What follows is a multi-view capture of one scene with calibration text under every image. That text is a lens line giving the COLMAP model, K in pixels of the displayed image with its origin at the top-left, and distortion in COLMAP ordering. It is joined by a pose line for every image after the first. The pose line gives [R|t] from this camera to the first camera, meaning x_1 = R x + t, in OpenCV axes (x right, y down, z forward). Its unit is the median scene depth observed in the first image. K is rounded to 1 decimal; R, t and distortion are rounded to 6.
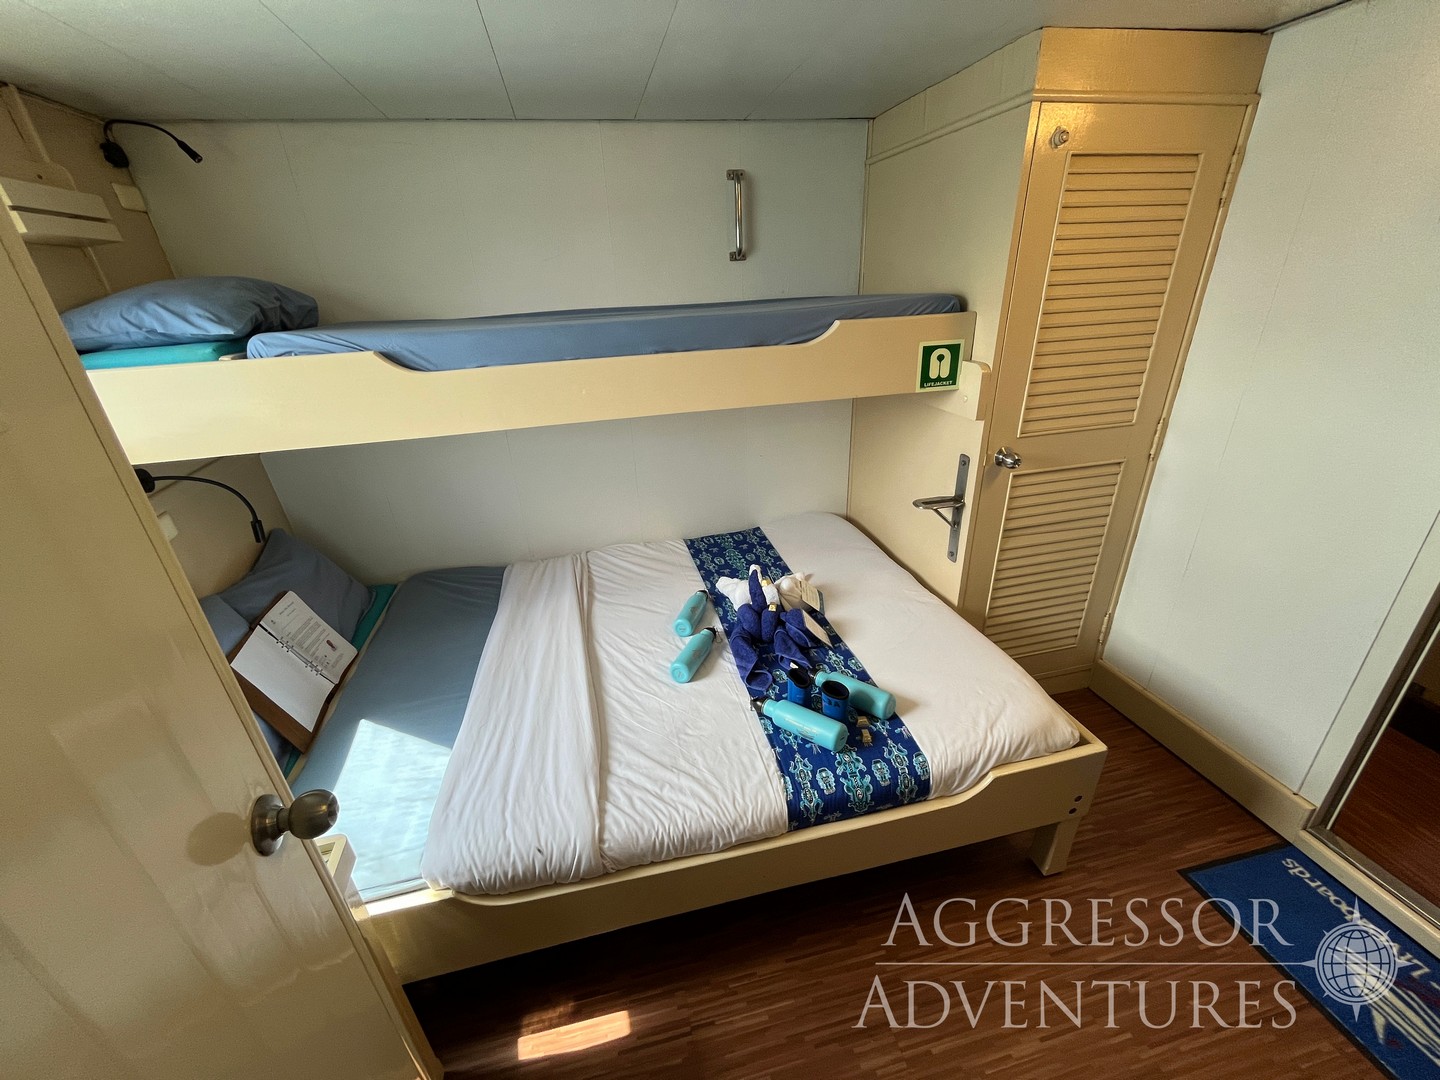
lens RADIAL K [[584.3, 0, 716.8], [0, 584.3, 545.6], [0, 0, 1]] dist [-0.003308, -0.000350]
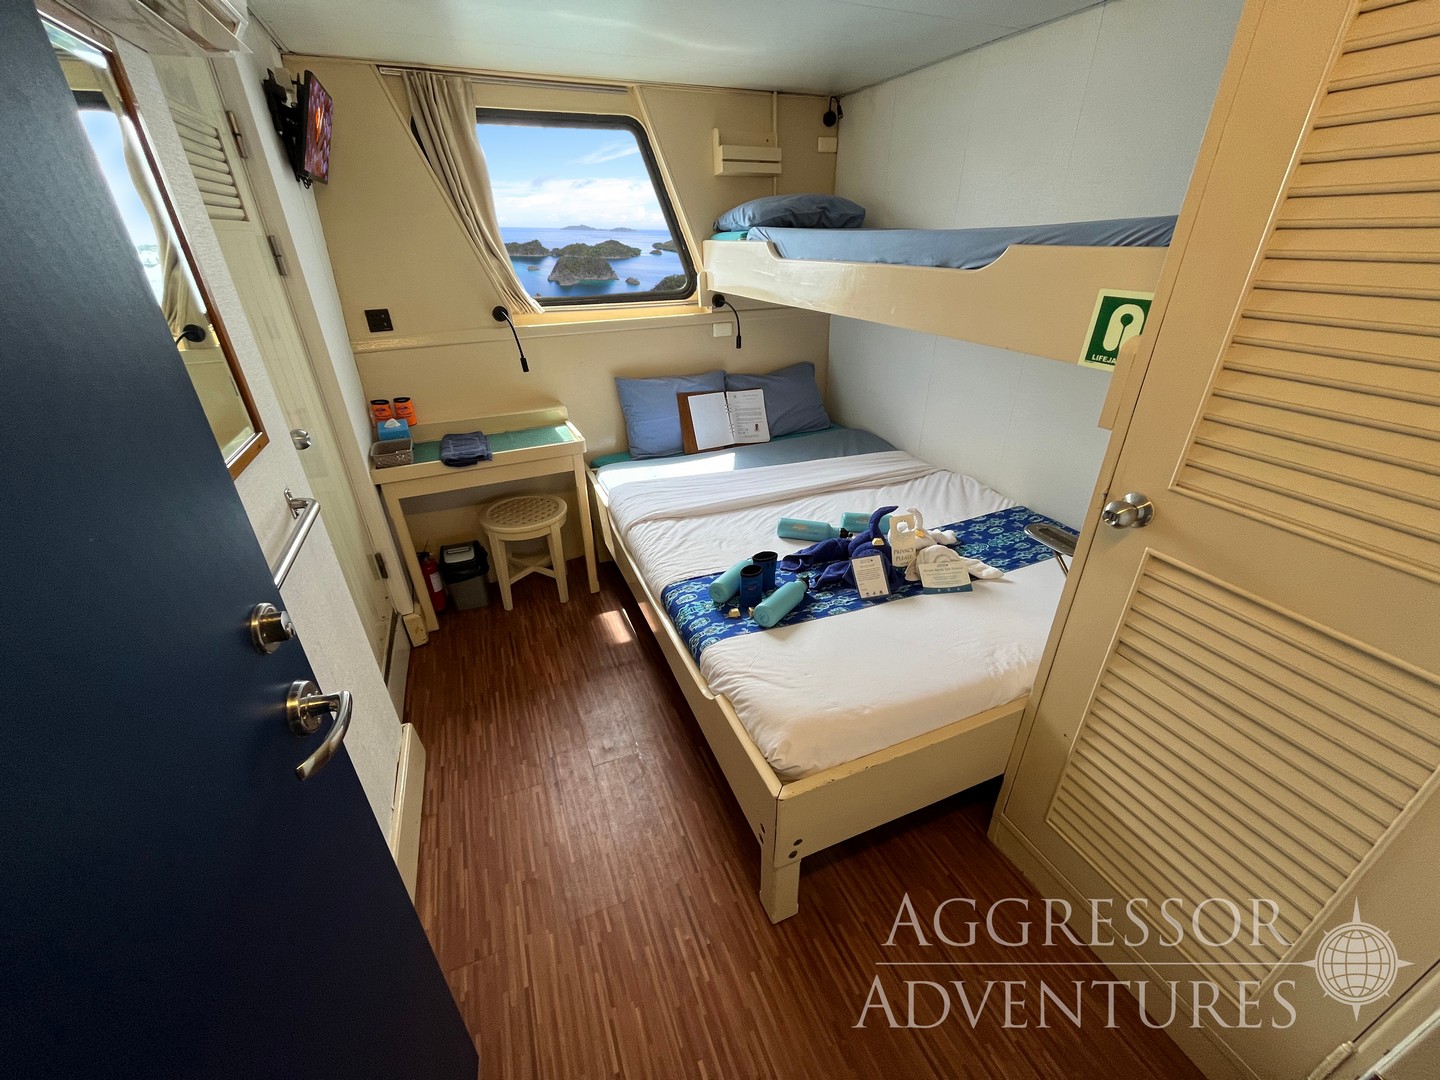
lens RADIAL K [[584.3, 0, 716.8], [0, 584.3, 545.6], [0, 0, 1]] dist [-0.003308, -0.000350]
pose [[0.164864, 0.502073, -0.848965, 0.966008], [-0.407780, 0.818432, 0.404827, -0.194904], [0.898073, 0.279449, 0.339665, 0.452128]]
